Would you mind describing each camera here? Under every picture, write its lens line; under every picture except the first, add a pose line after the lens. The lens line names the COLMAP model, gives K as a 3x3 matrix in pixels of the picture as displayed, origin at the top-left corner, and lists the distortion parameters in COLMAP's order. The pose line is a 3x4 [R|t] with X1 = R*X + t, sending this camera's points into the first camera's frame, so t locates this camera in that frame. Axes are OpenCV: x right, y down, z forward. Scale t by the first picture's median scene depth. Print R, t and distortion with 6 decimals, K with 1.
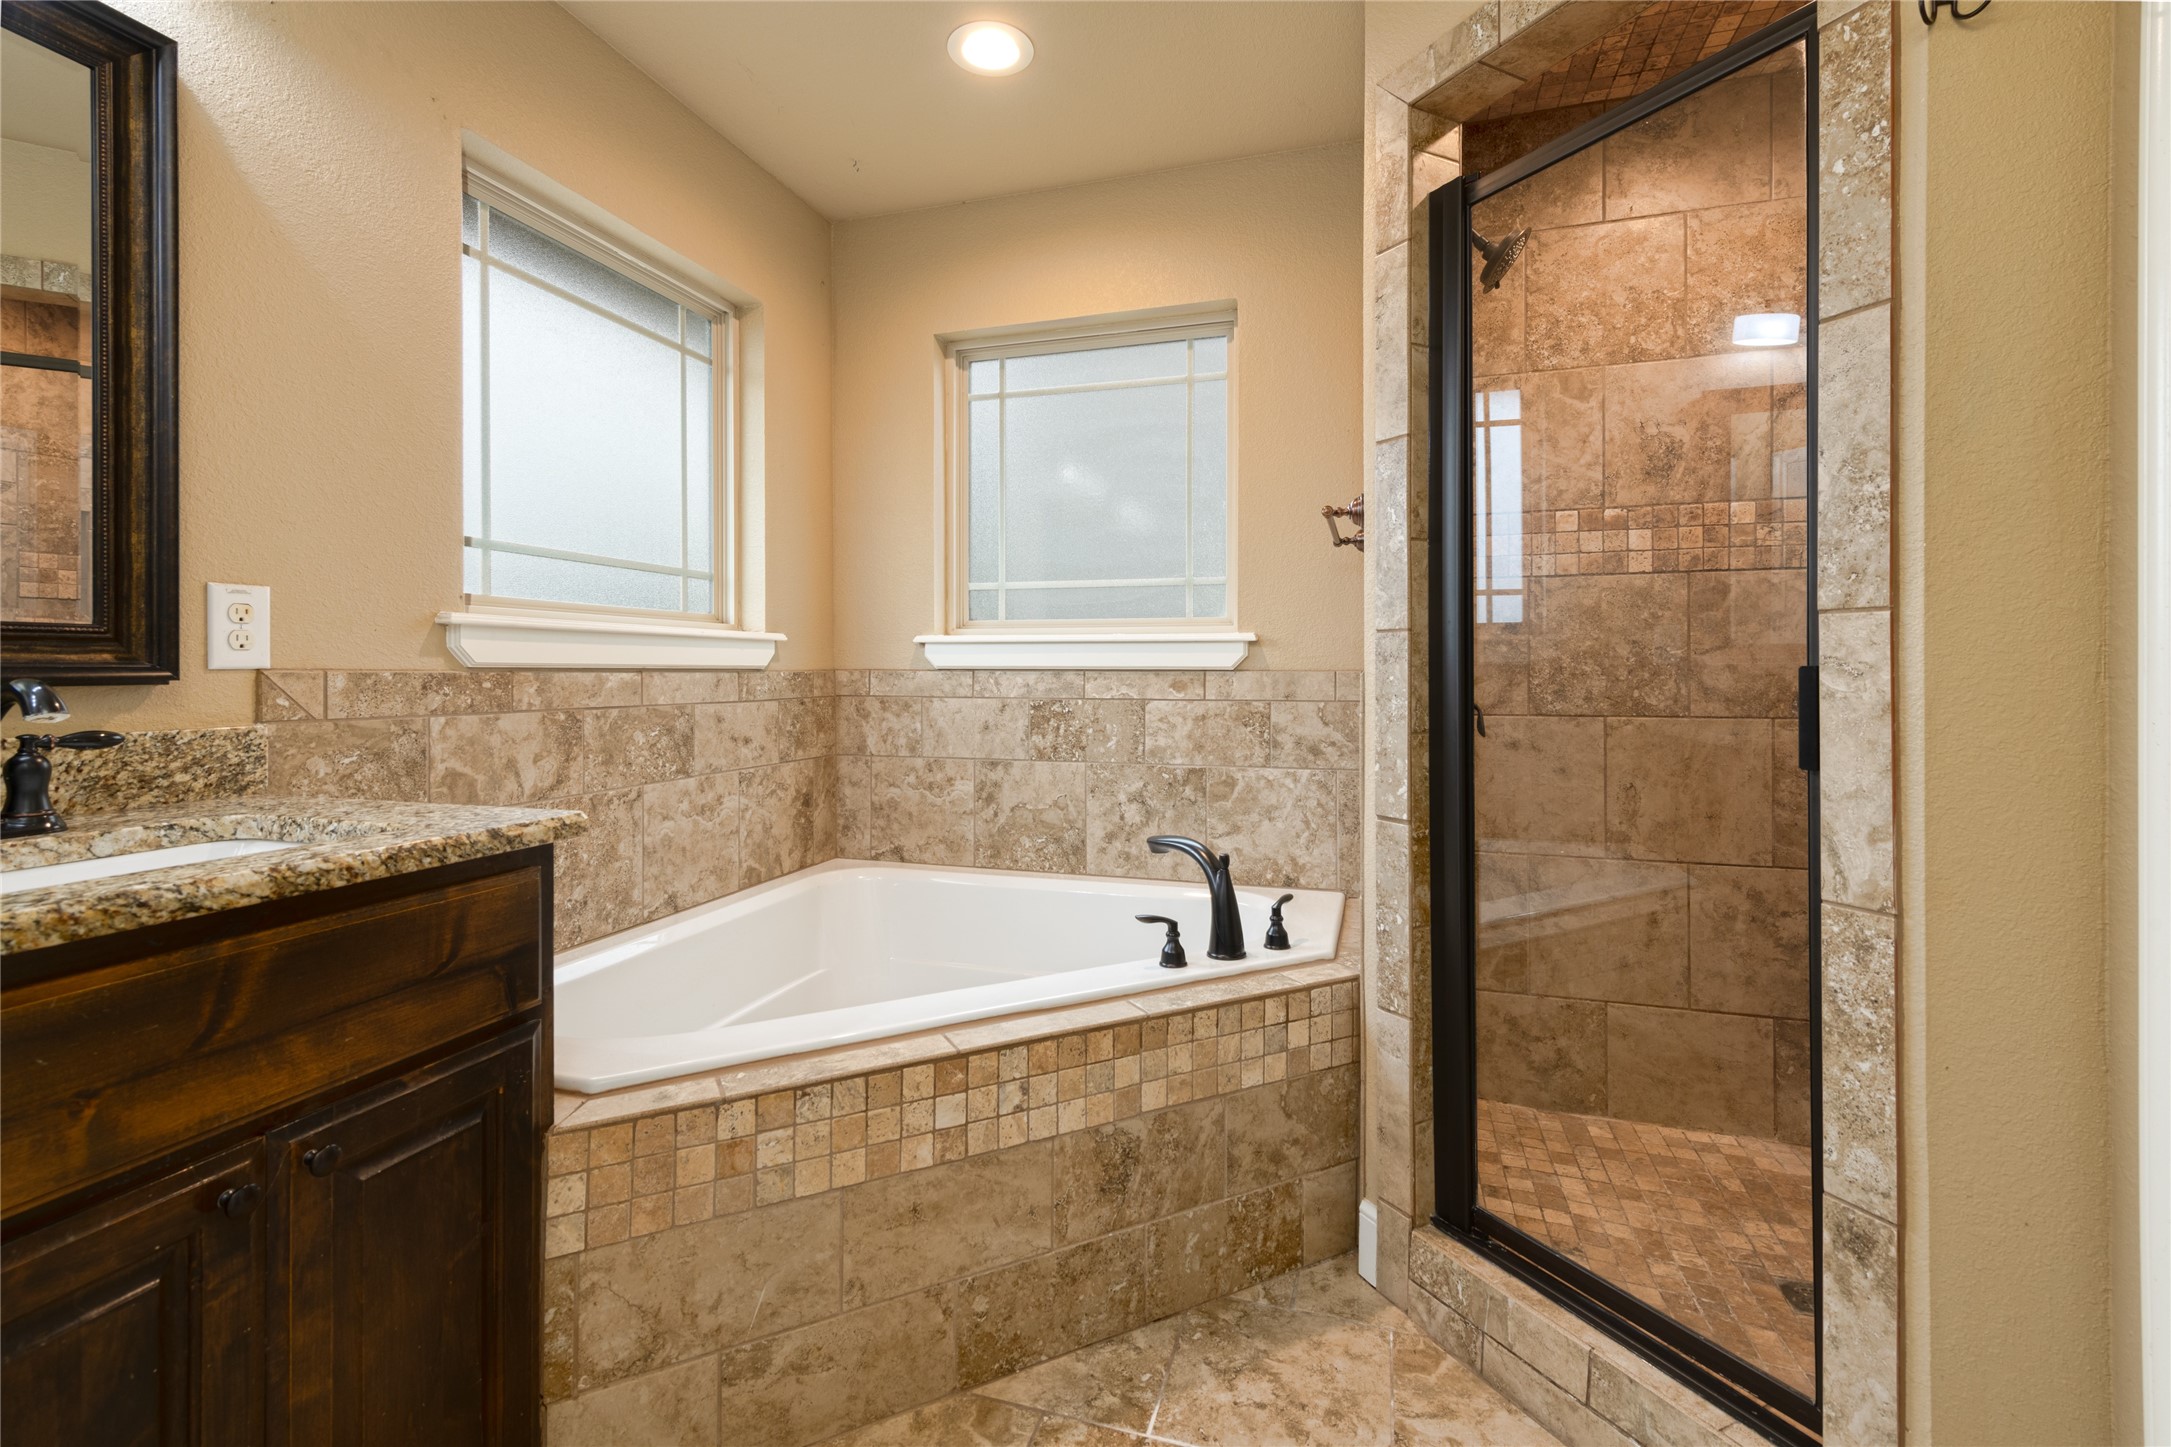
lens RADIAL K [[964.0, 0, 1094.0], [0, 964.0, 667.5], [0, 0, 1]] dist [0.017740, -0.006224]
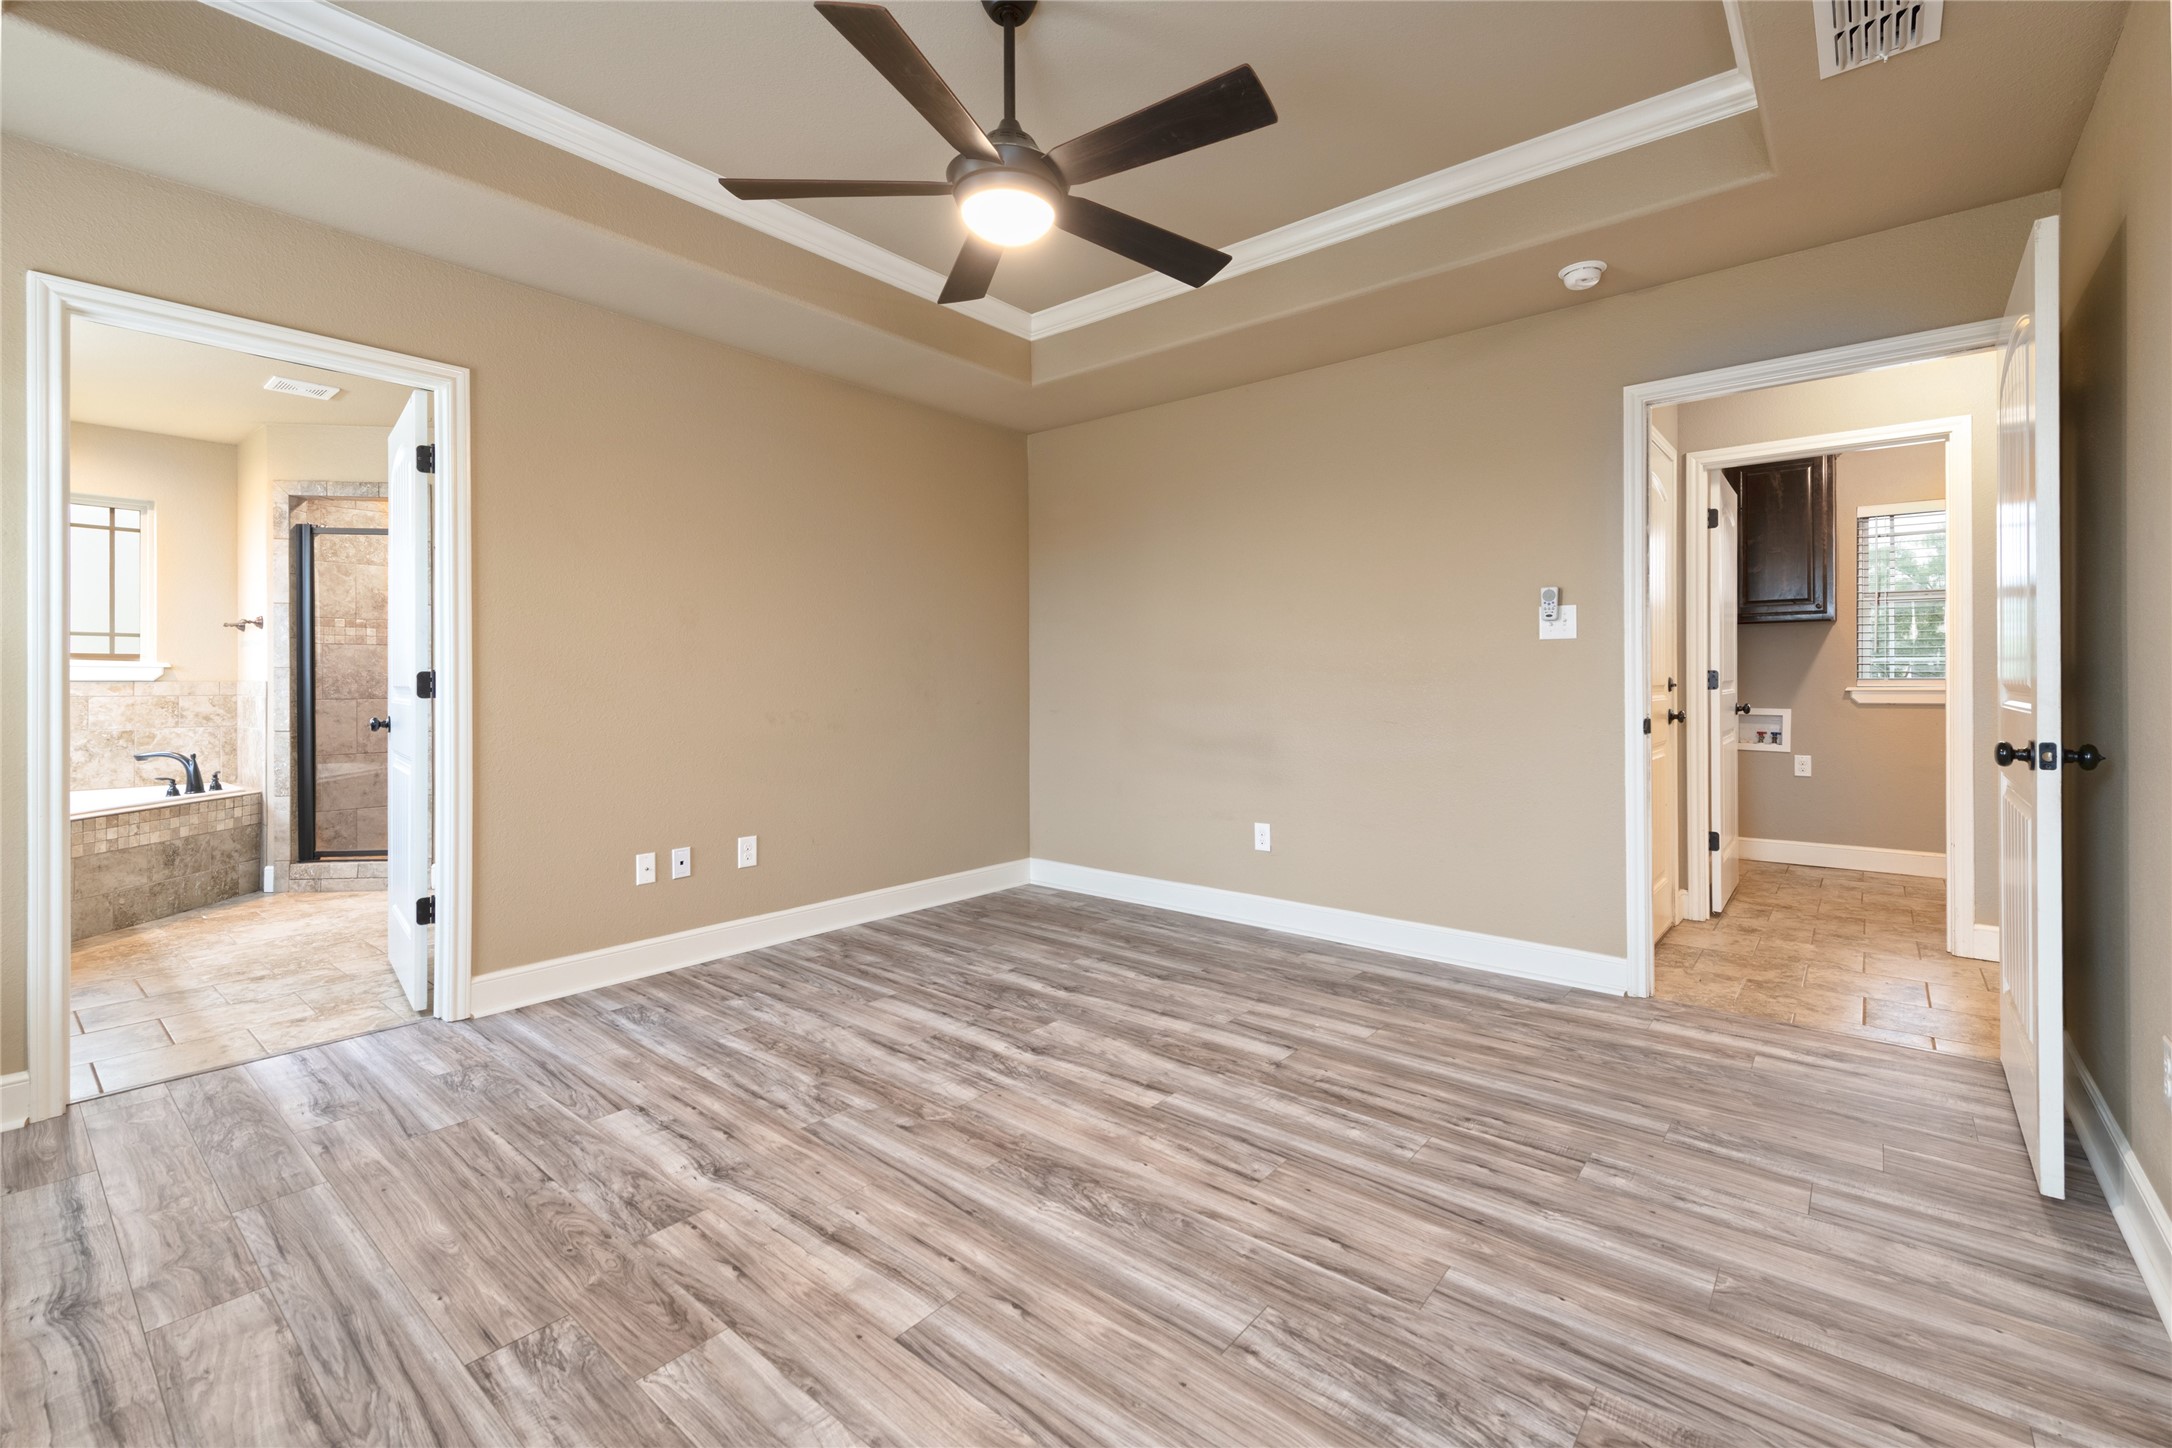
lens RADIAL K [[938.4, 0, 1090.8], [0, 938.4, 684.0], [0, 0, 1]] dist [0.017185, -0.005844]
pose [[0.385838, -0.001434, 0.922565, -1.319015], [-0.002159, 0.999995, 0.002457, -0.000814], [-0.922564, -0.002940, 0.385833, -2.248277]]
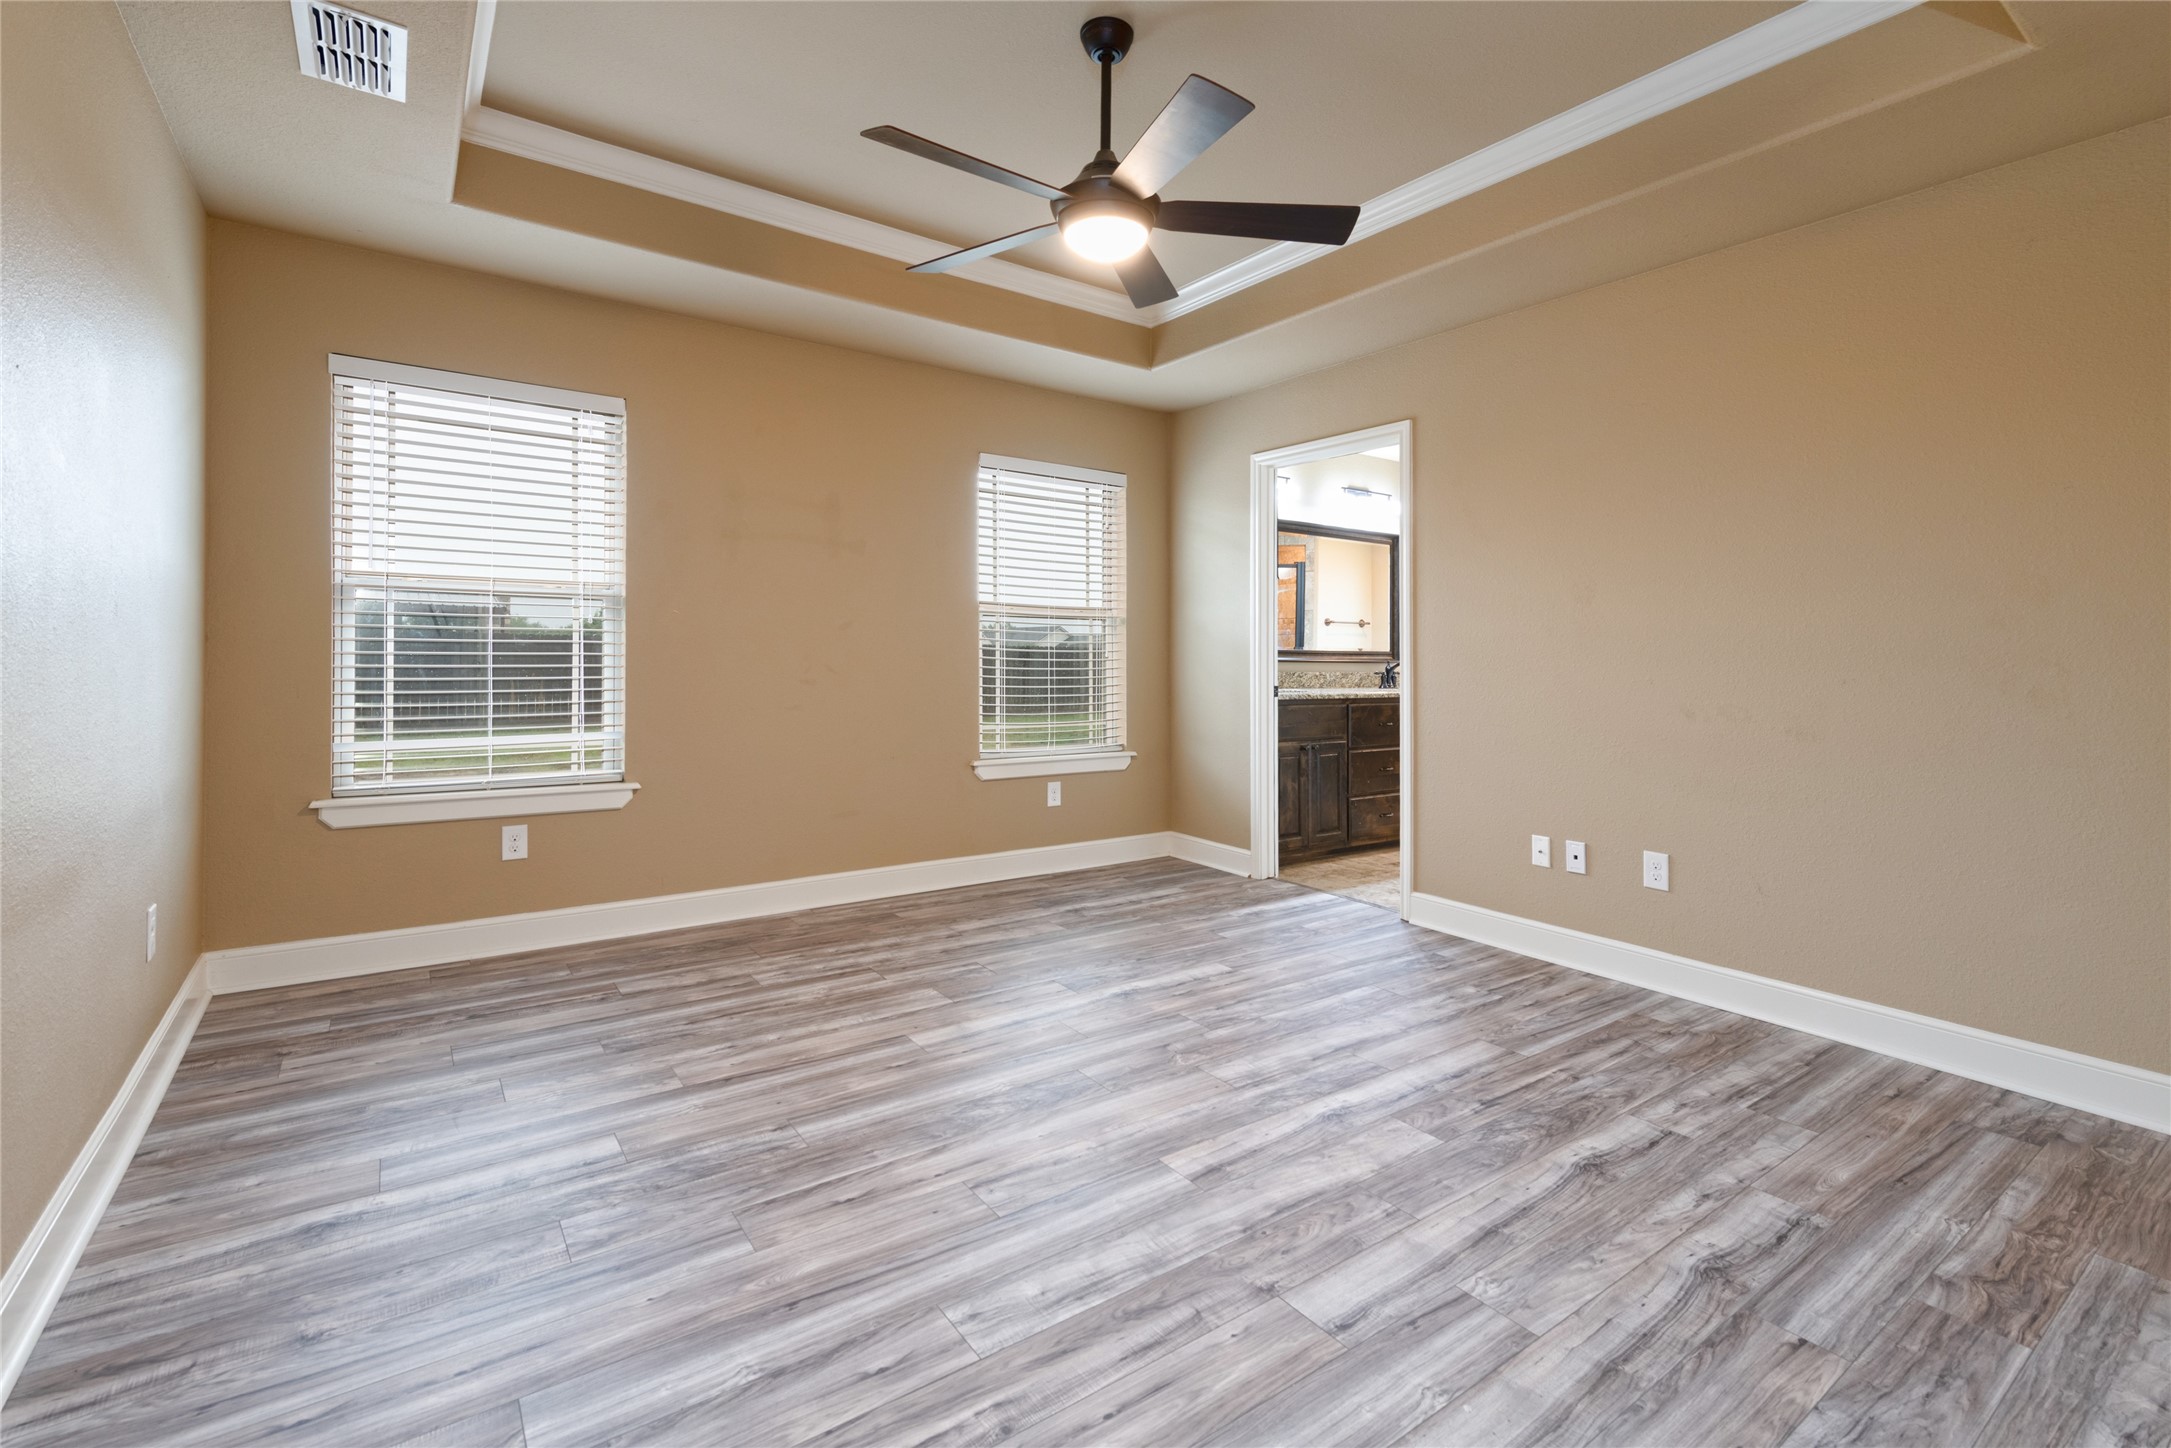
lens RADIAL K [[964.0, 0, 1094.0], [0, 964.0, 668.0], [0, 0, 1]] dist [0.017740, -0.006224]
pose [[0.794723, 0.021195, -0.606602, 0.581923], [-0.015081, 0.999771, 0.015173, -0.005655], [0.606785, -0.002910, 0.794861, -2.786599]]
